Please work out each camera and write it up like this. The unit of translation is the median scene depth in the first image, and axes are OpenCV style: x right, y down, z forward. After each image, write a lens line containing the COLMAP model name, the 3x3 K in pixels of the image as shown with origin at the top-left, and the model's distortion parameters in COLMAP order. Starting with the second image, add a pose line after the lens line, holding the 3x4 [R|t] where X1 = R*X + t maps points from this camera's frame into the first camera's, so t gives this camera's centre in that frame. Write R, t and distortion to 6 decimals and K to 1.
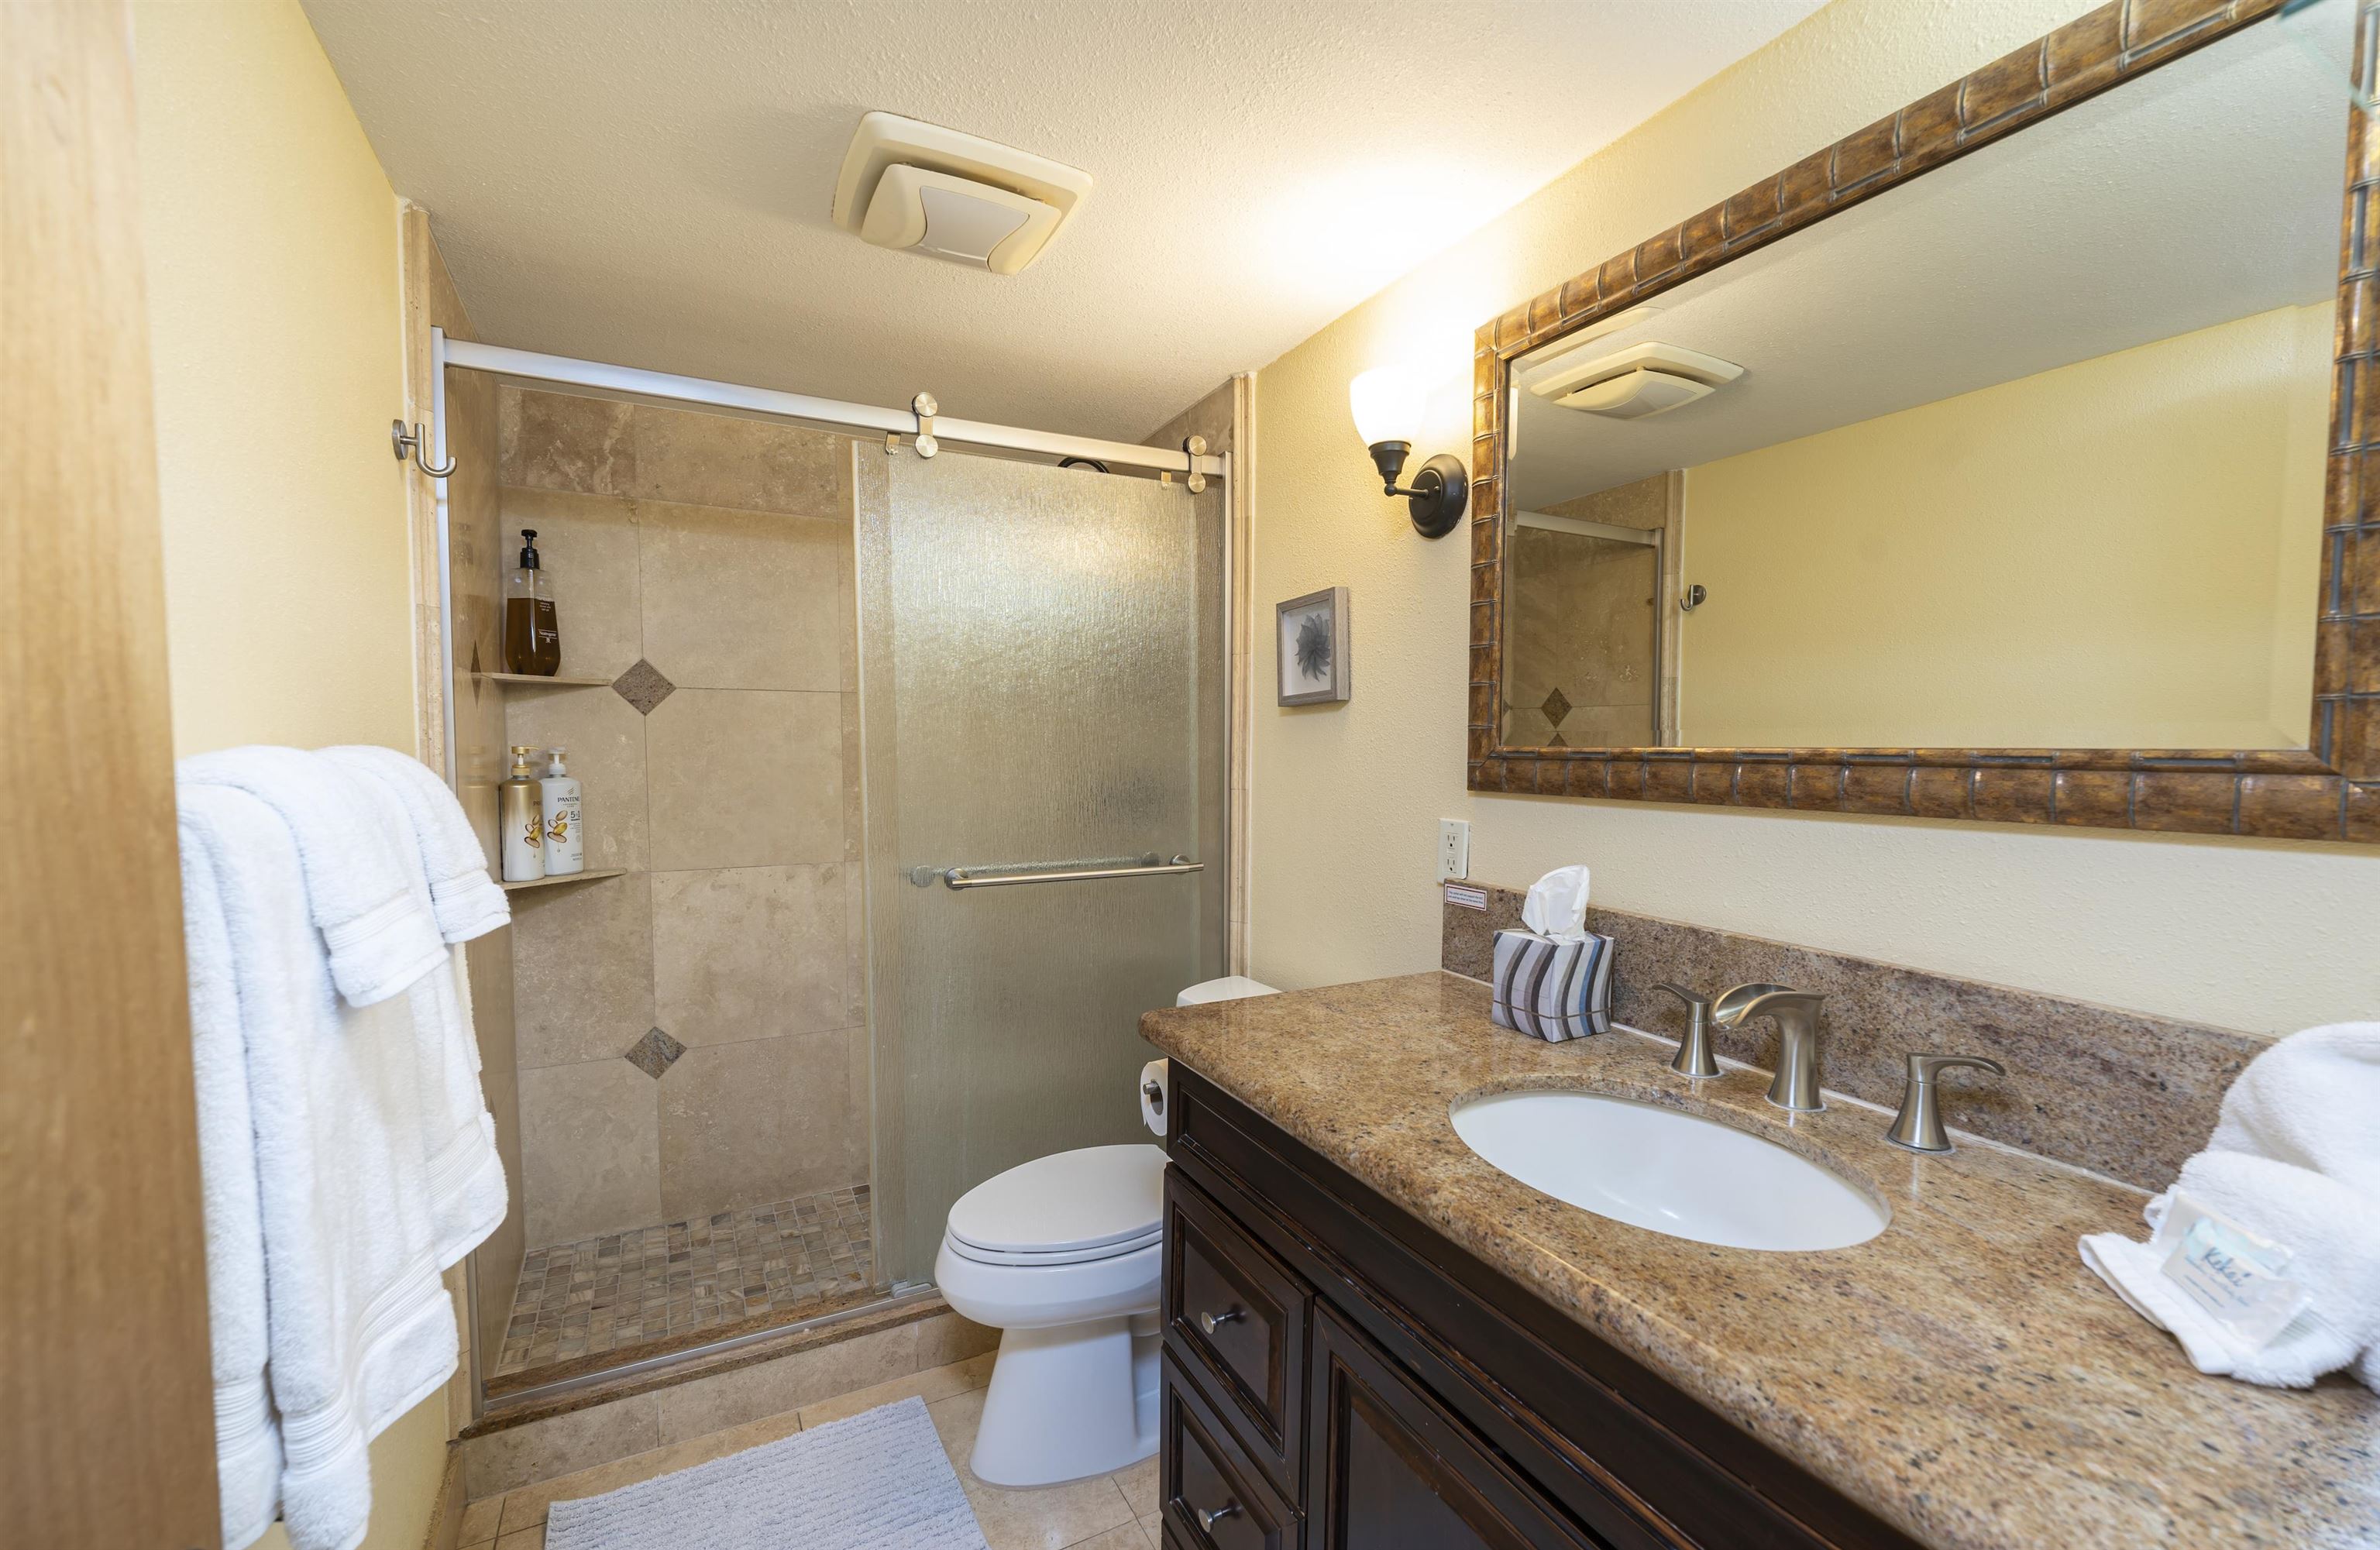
lens RADIAL K [[947.1, 0, 1190.0], [0, 947.1, 775.0], [0, 0, 1]] dist [0.001957, -0.000731]
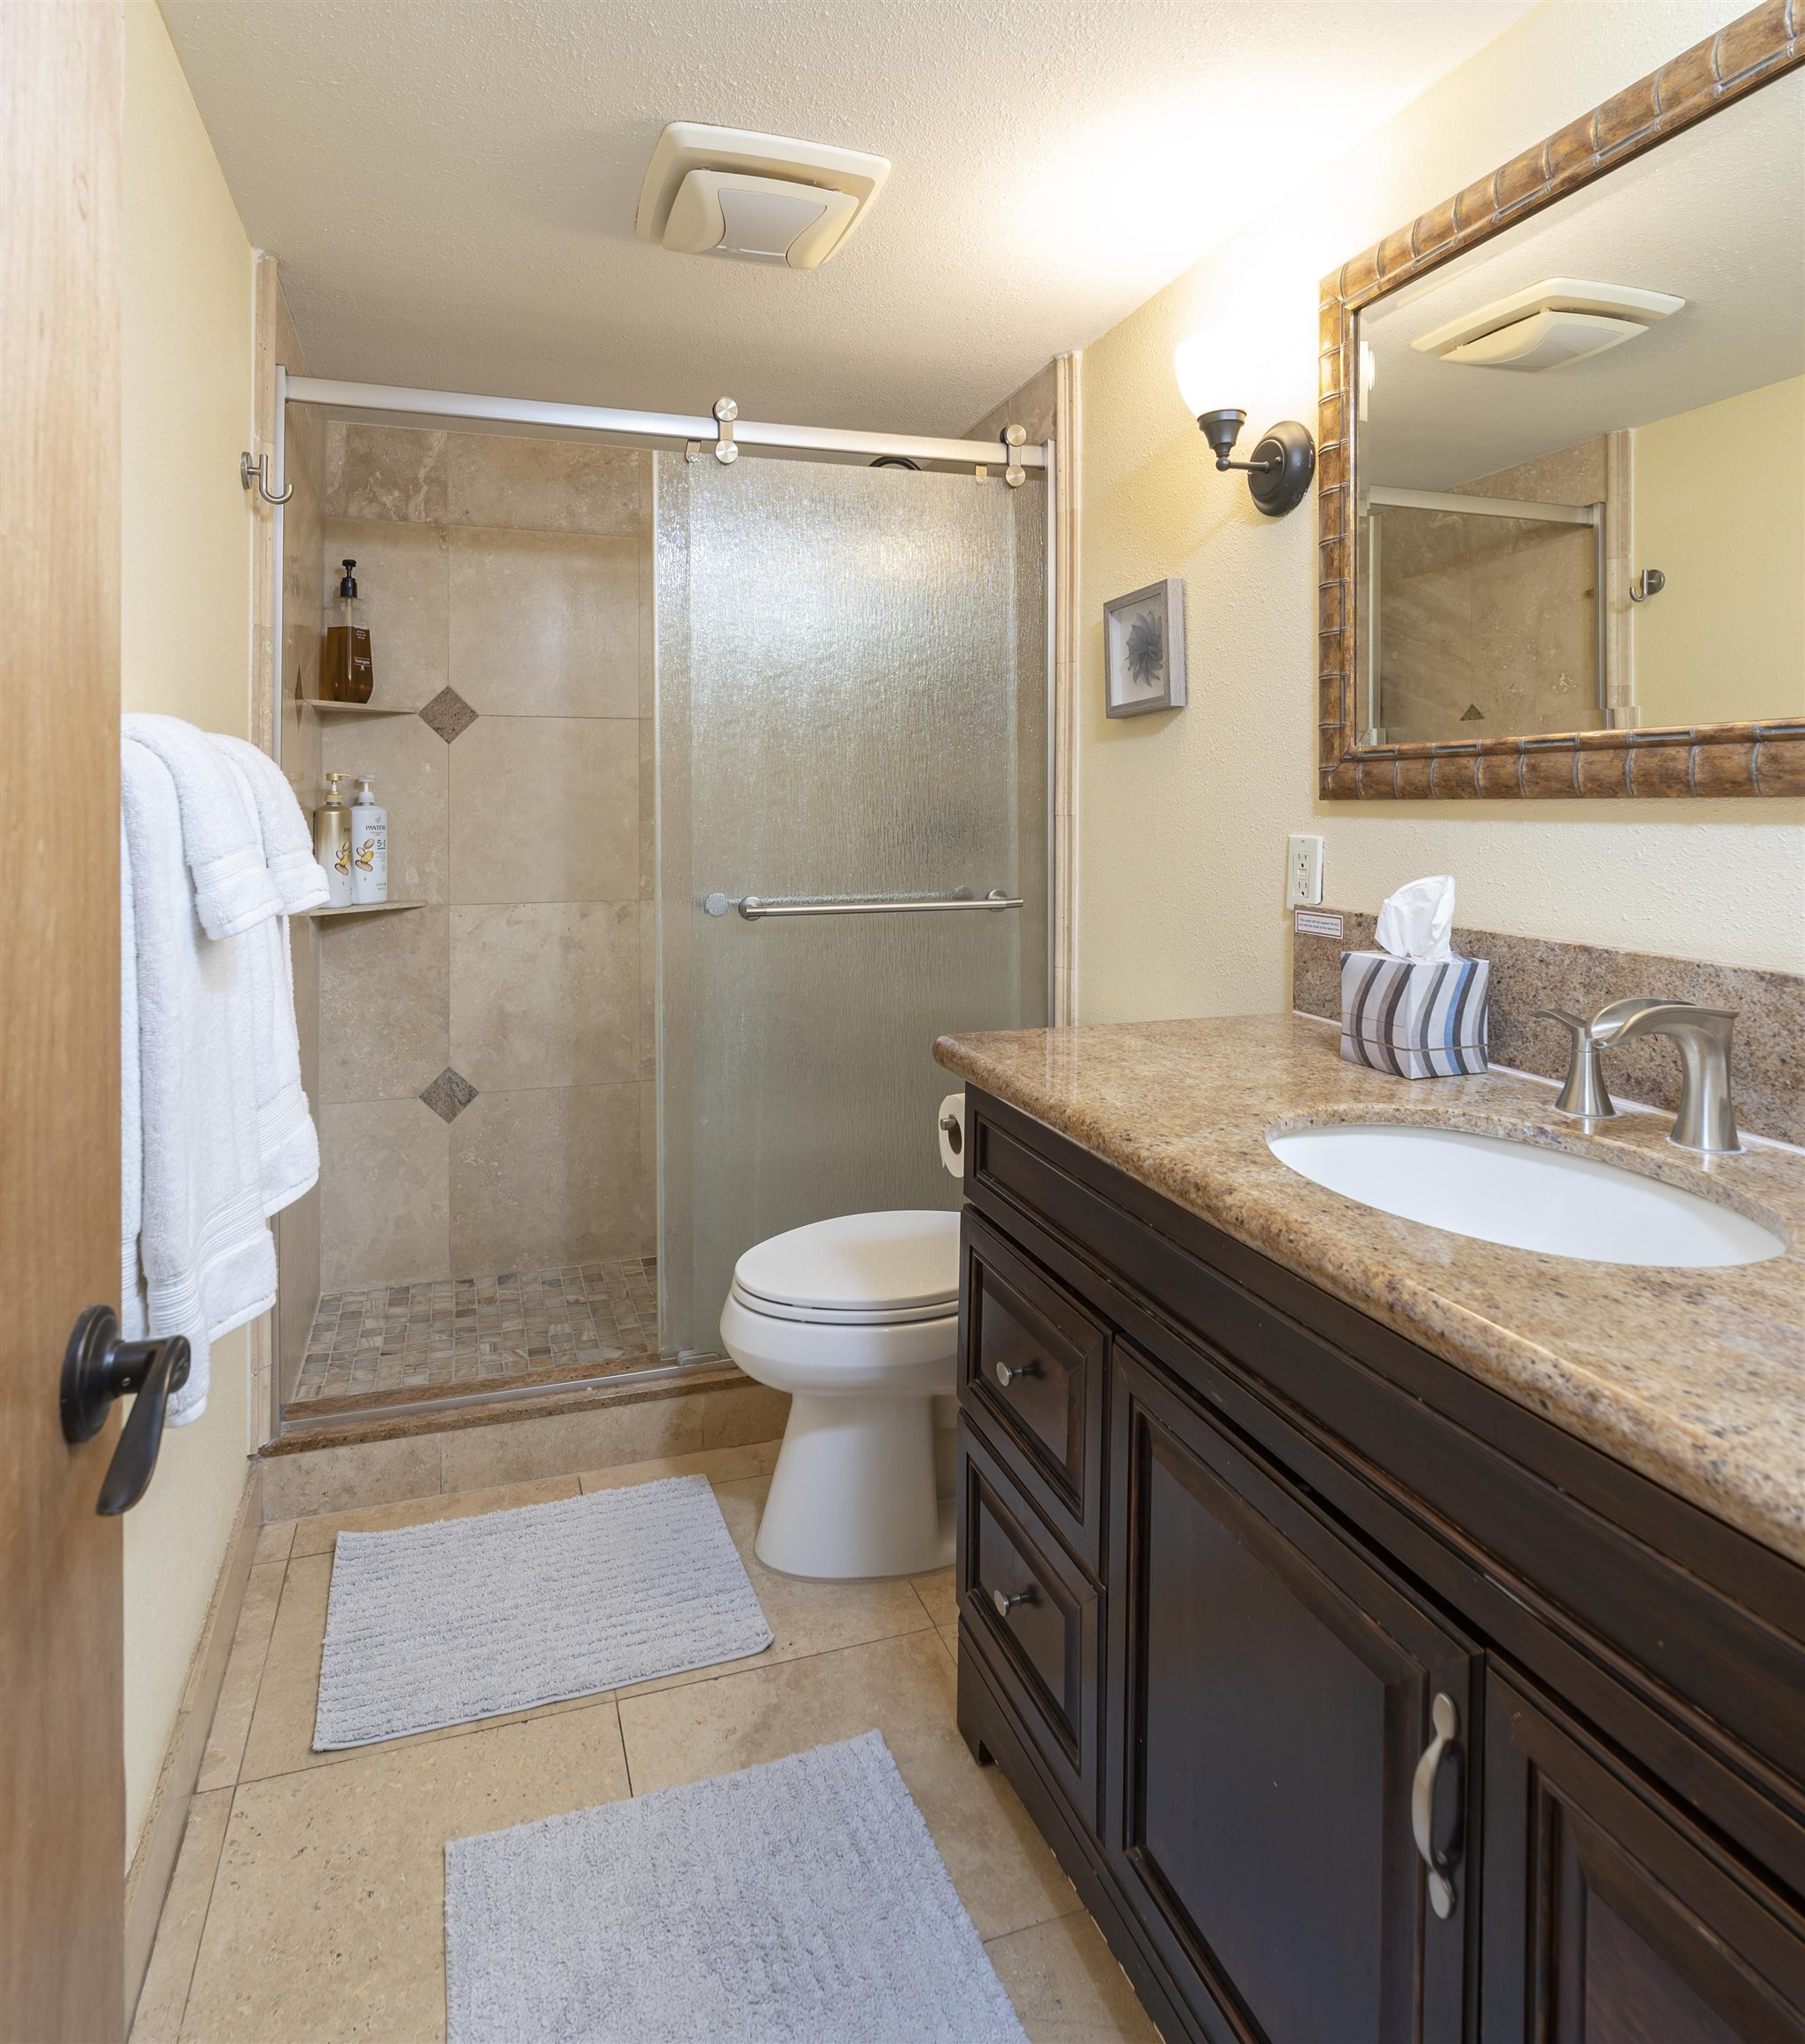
lens RADIAL K [[1558.6, 0, 950.7], [0, 1558.6, 1021.0], [0, 0, 1]] dist [0.002861, 0.000338]
pose [[0.981001, -0.001936, -0.193995, 0.248100], [-0.009415, 0.998297, -0.057574, 0.314825], [0.193776, 0.058306, 0.979312, -0.464933]]
